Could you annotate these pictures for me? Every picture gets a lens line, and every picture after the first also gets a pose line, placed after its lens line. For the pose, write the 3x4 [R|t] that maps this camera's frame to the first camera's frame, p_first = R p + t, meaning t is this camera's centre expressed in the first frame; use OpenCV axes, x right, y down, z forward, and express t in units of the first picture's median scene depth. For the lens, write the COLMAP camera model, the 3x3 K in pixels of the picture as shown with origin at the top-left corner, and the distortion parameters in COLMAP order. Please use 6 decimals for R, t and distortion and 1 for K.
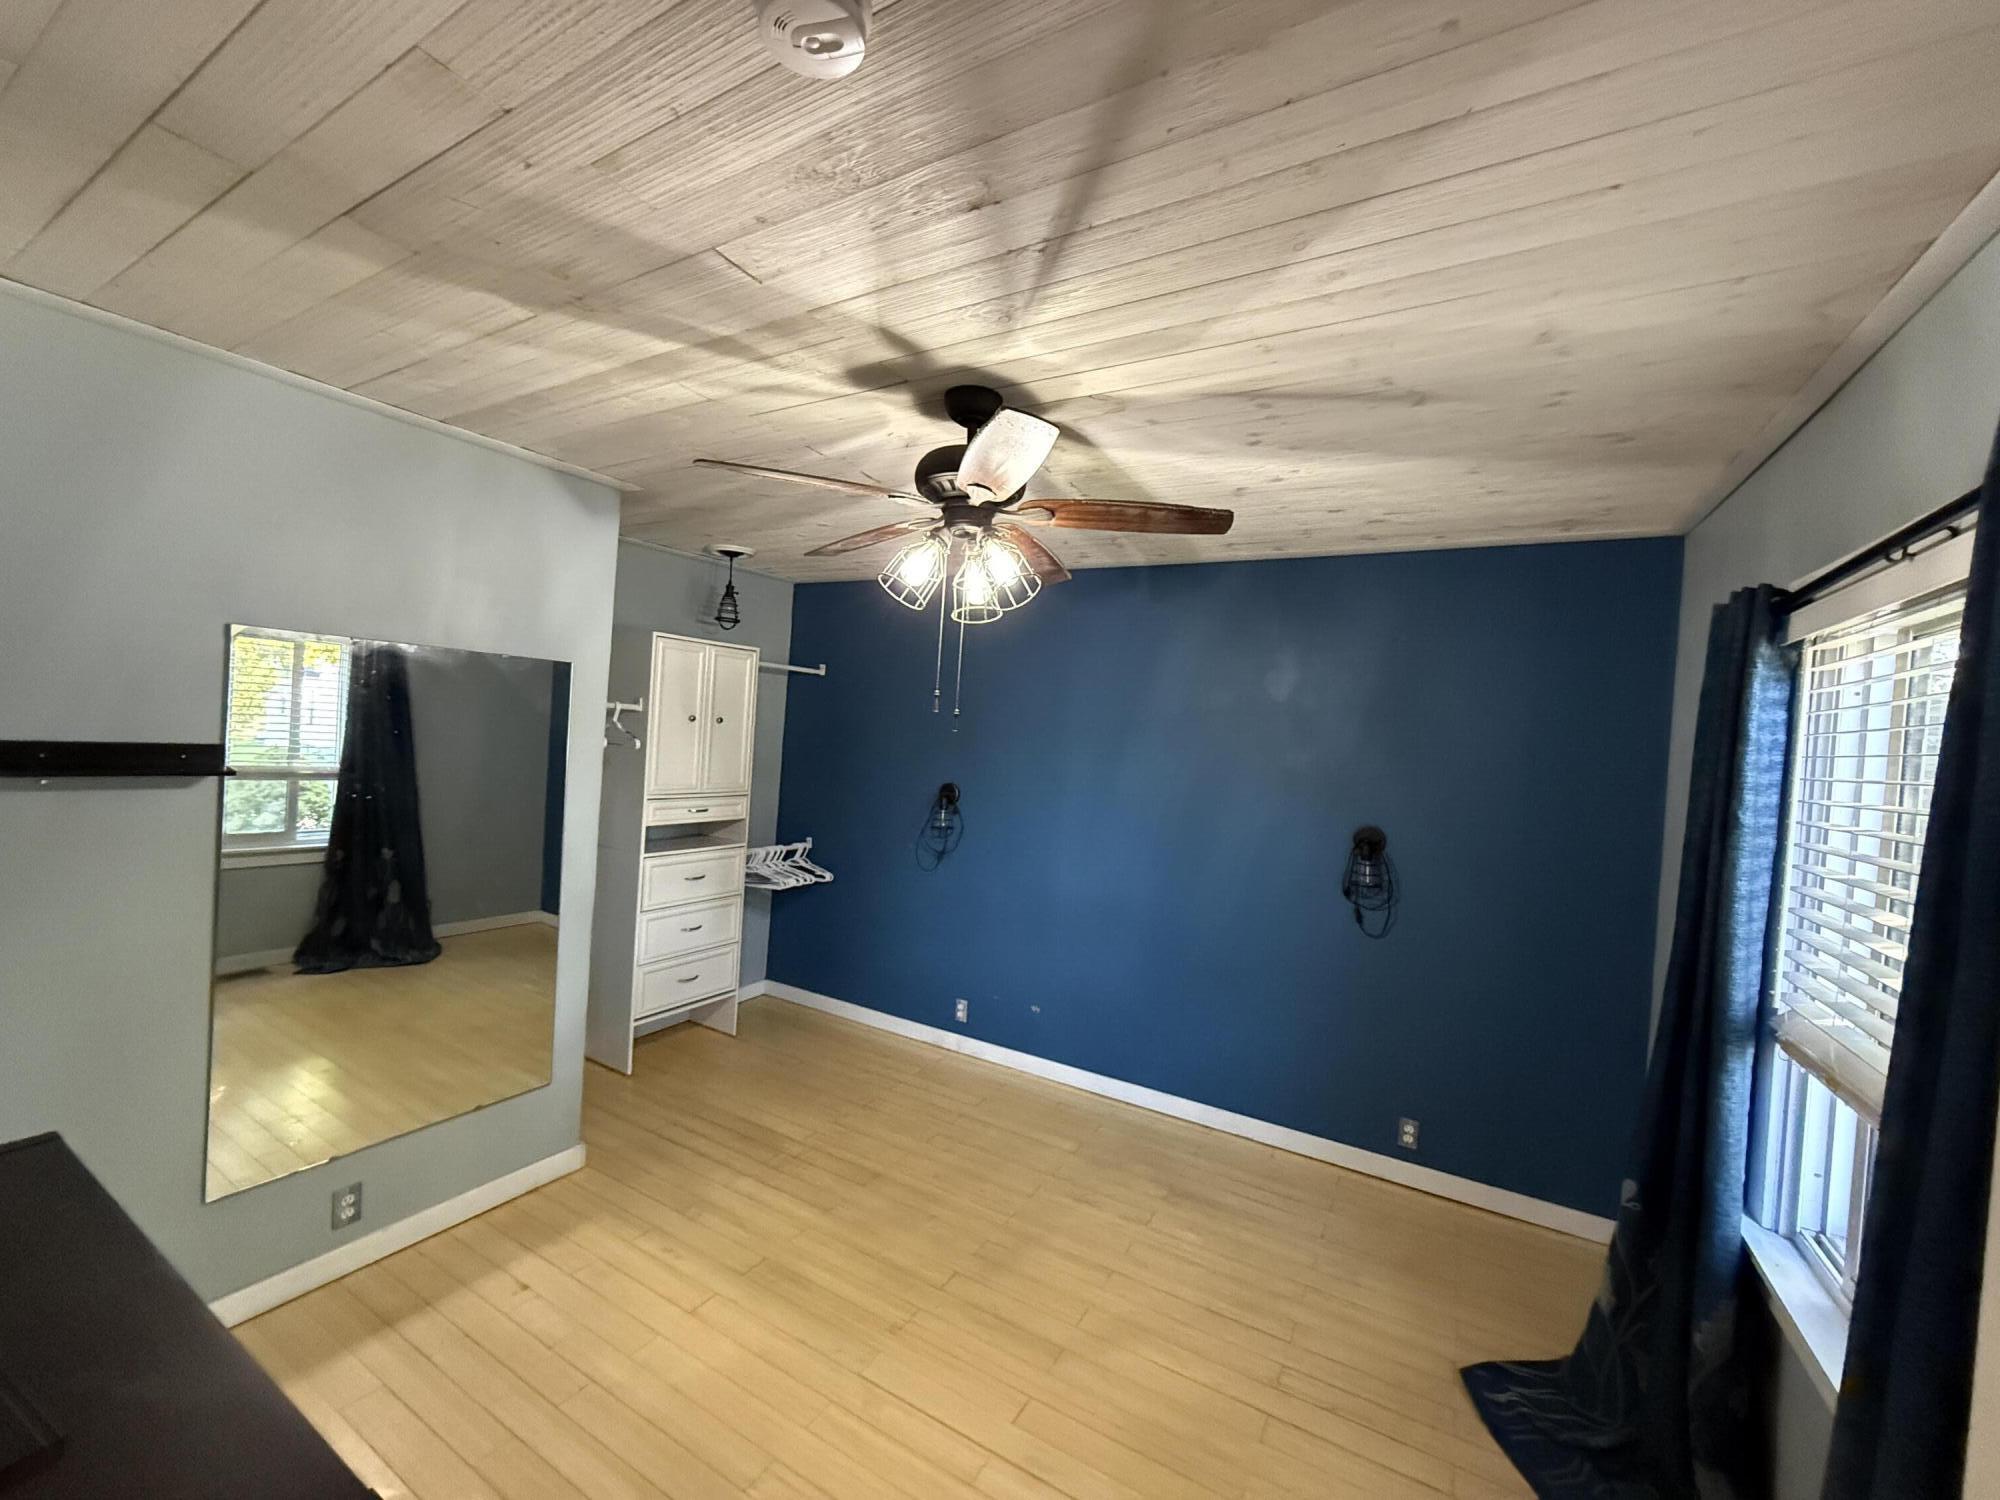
lens RADIAL K [[795.7, 0, 1008.4], [0, 795.7, 749.3], [0, 0, 1]] dist [-0.001304, 0.000376]
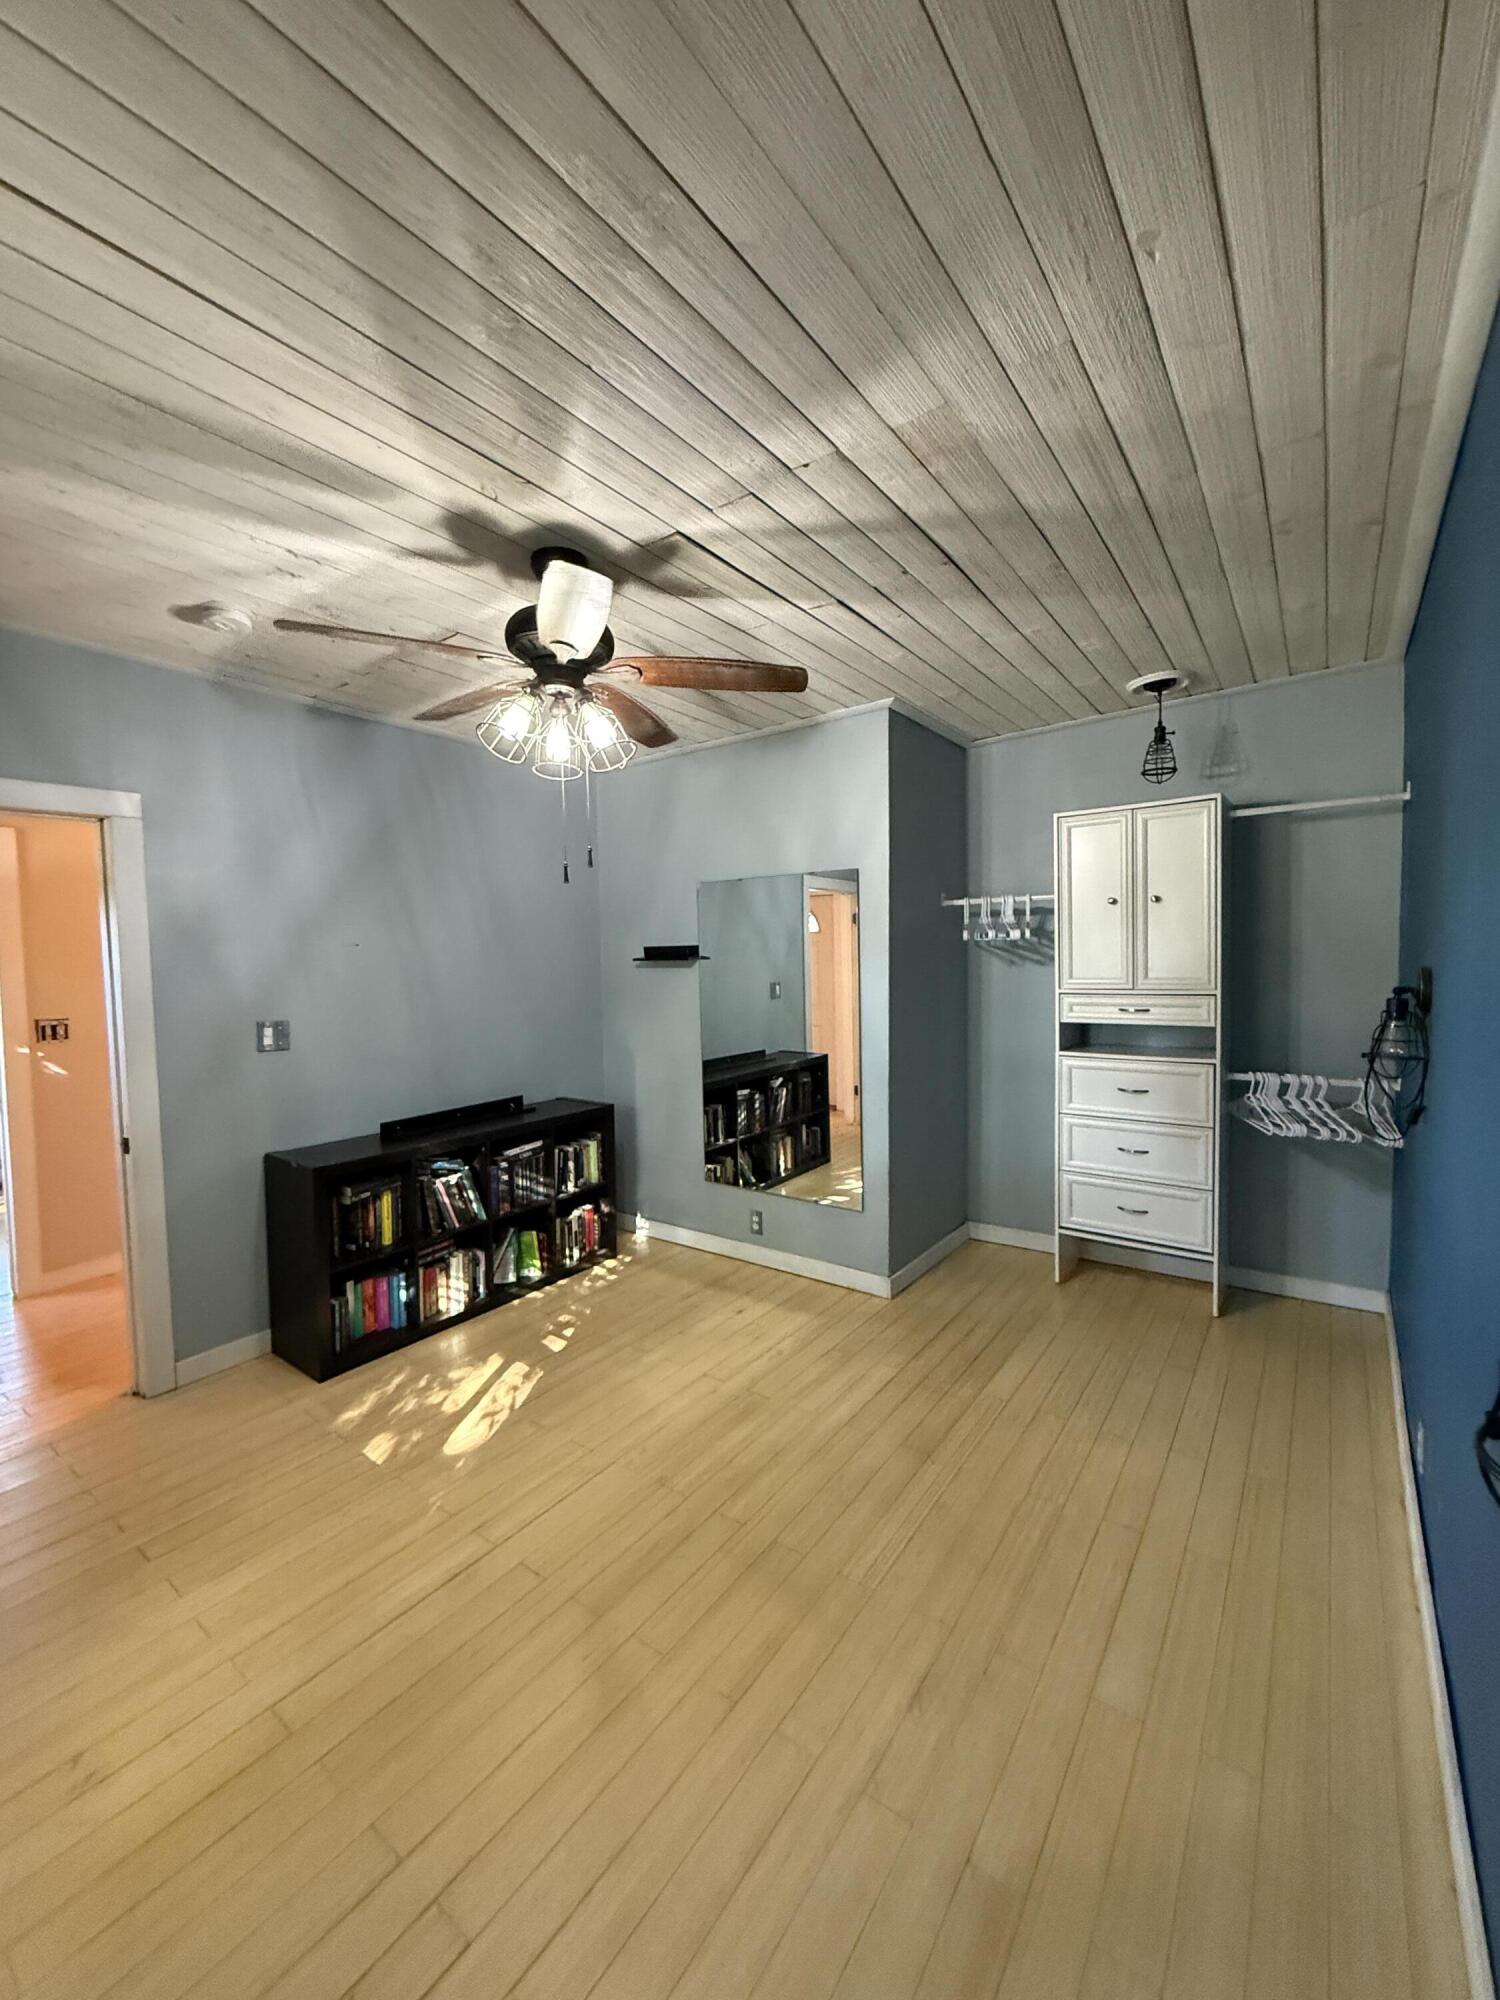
lens RADIAL K [[795.7, 0, 749.0], [0, 795.7, 993.1], [0, 0, 1]] dist [-0.001304, 0.000376]
pose [[-0.114137, -0.012324, -0.993389, 0.743352], [-0.003107, 0.999923, -0.012048, 0.107145], [0.993460, 0.001711, -0.114167, 1.064976]]
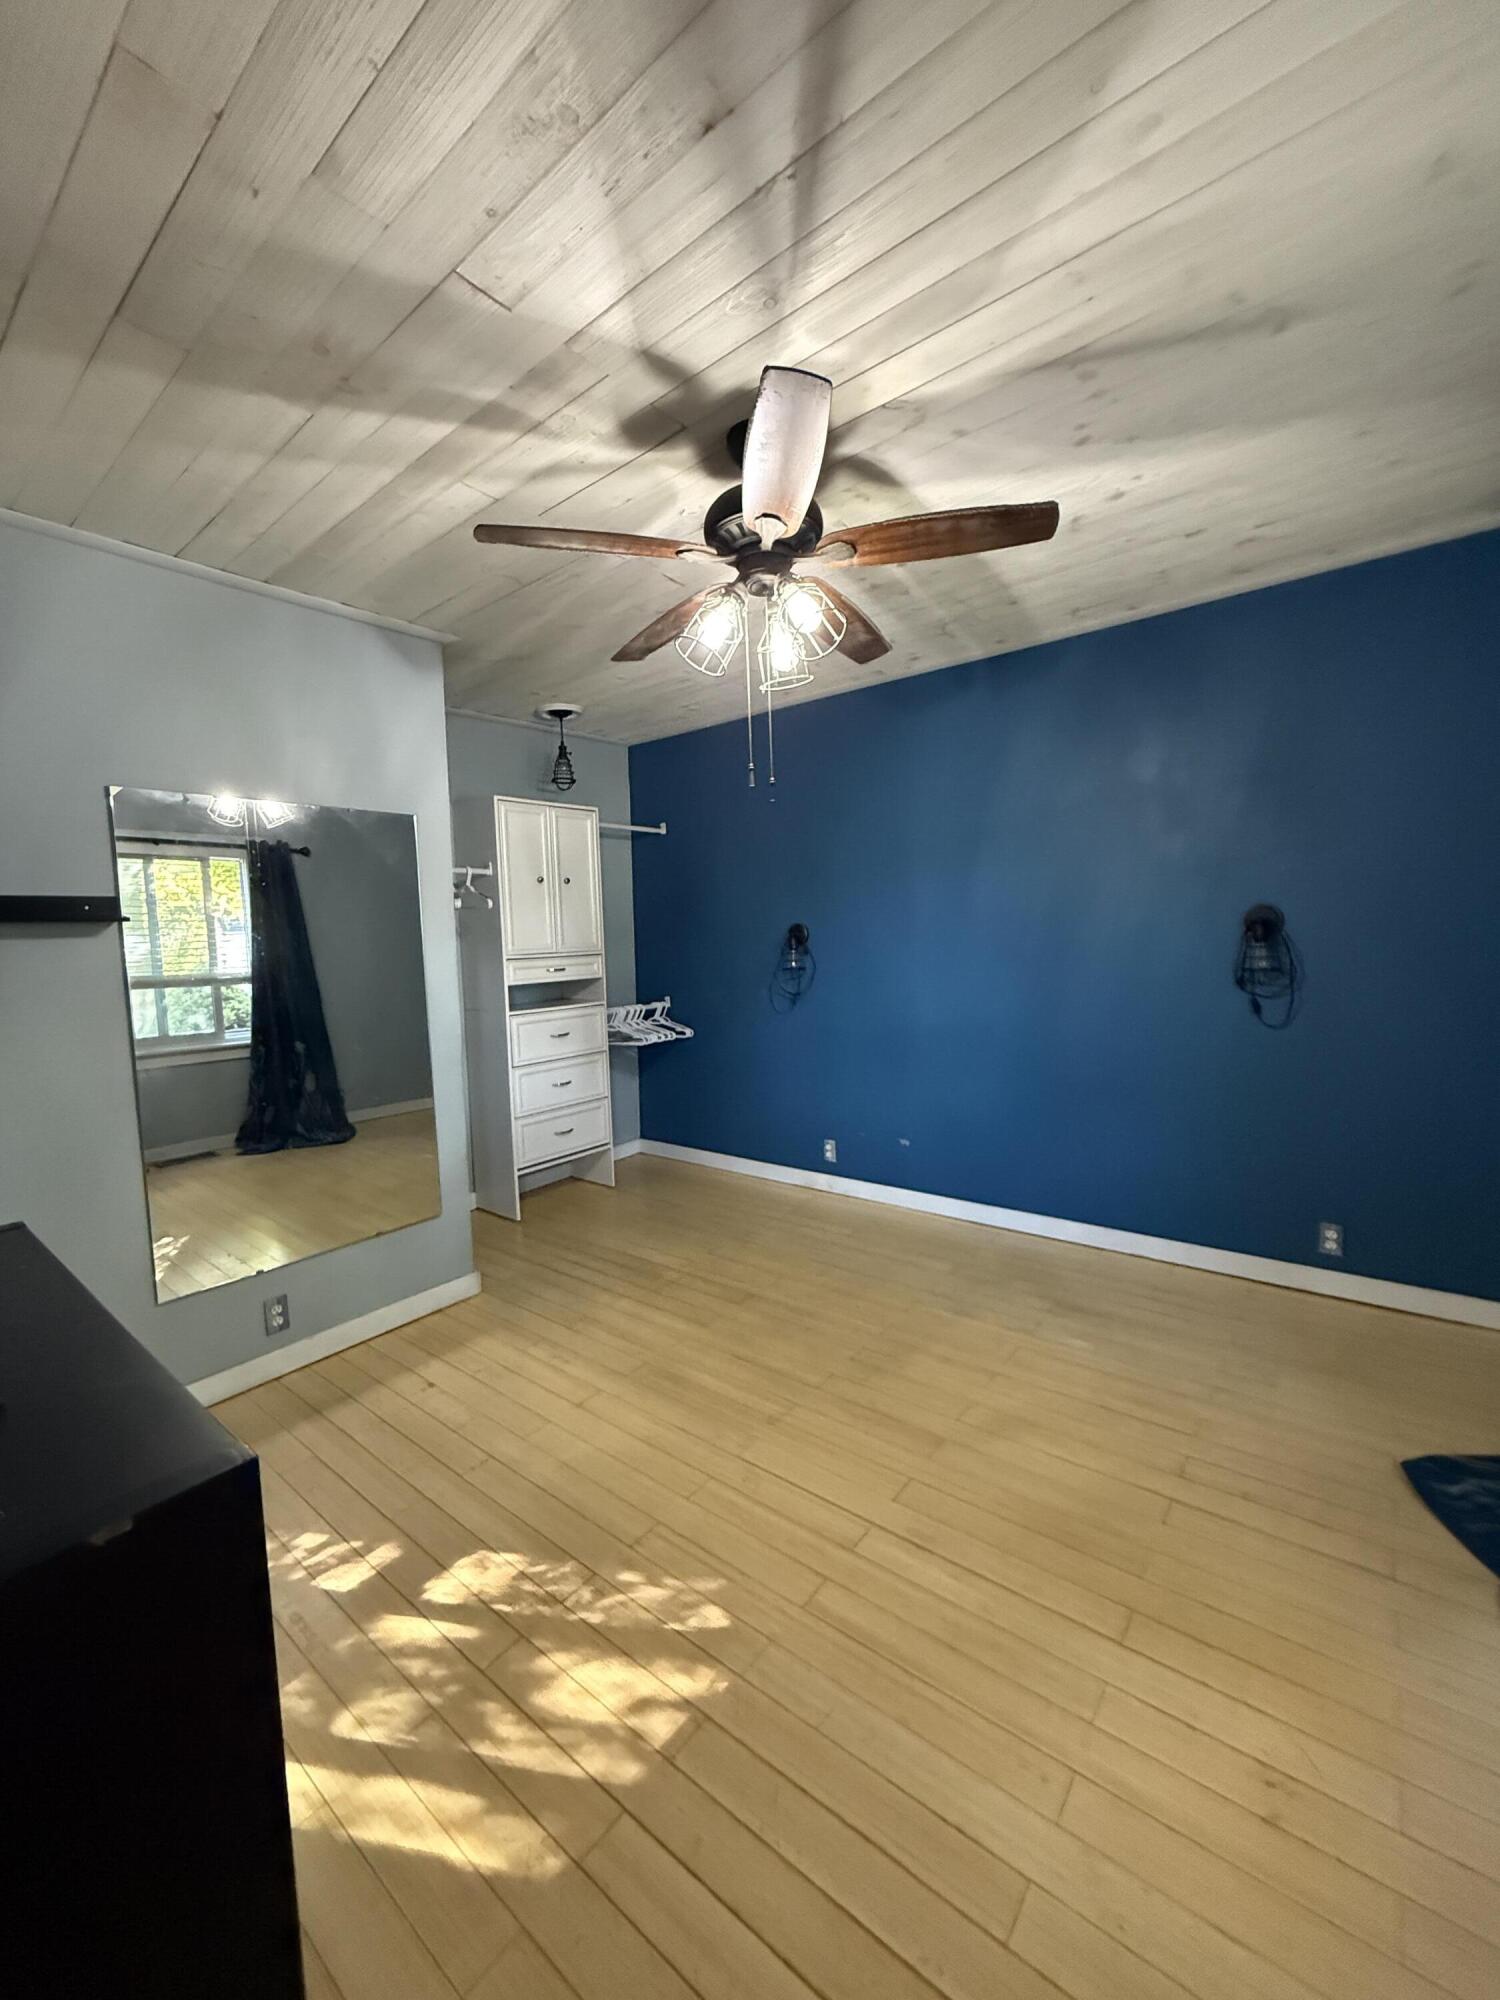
lens RADIAL K [[795.7, 0, 749.0], [0, 795.7, 993.1], [0, 0, 1]] dist [-0.001304, 0.000376]
pose [[0.982941, -0.084655, -0.163282, 0.033267], [0.093821, 0.994370, 0.049251, 0.121656], [0.158193, -0.063730, 0.985349, 0.034447]]
